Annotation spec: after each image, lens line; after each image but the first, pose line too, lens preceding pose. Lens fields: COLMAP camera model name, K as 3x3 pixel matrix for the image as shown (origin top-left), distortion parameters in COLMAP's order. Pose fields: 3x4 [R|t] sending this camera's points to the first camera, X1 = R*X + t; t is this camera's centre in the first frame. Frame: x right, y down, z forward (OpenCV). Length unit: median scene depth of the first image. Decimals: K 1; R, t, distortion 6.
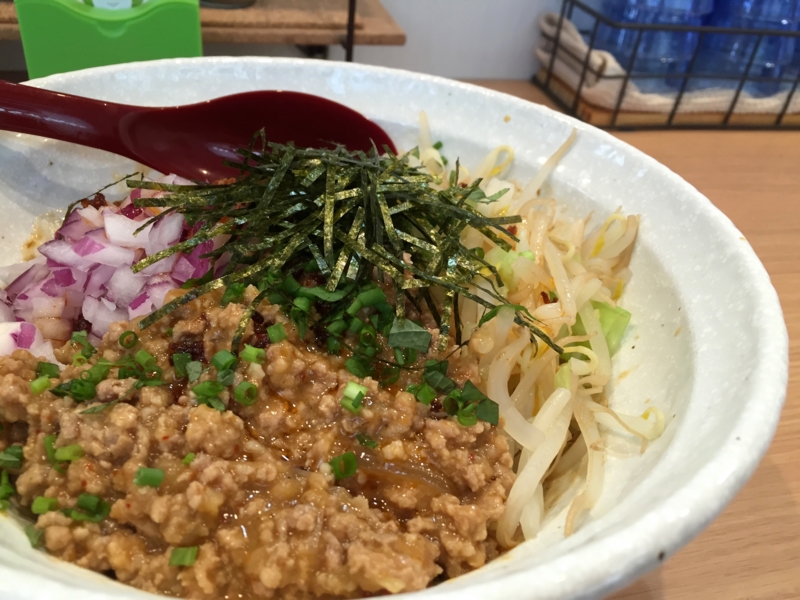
lens RADIAL K [[684.1, 0, 402.6], [0, 684.1, 298.7], [0, 0, 1]] dist [0.041308, -0.083306]
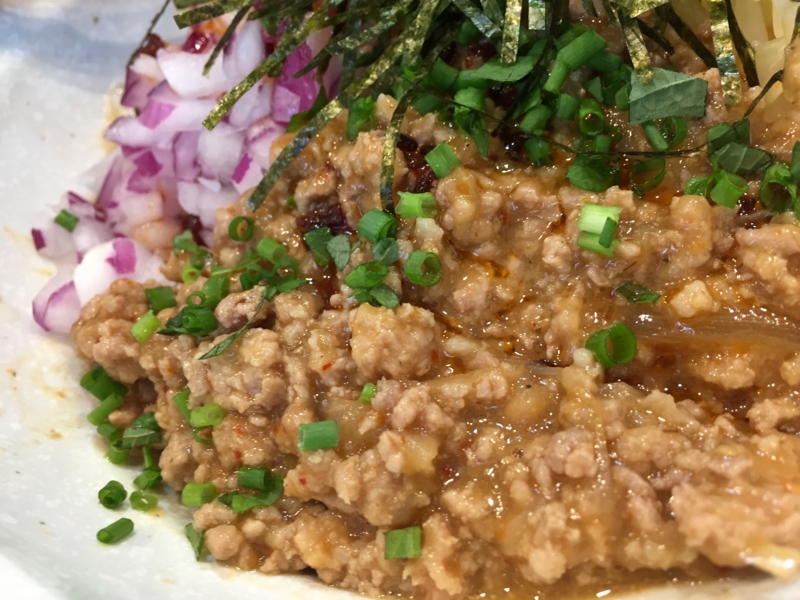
lens RADIAL K [[684.1, 0, 384.0], [0, 684.1, 291.8], [0, 0, 1]] dist [0.041308, -0.083306]
pose [[0.922140, -0.222112, -0.316738, -0.067402], [0.301056, 0.926197, 0.226989, 0.005208], [0.242945, -0.304672, 0.920952, 0.404368]]
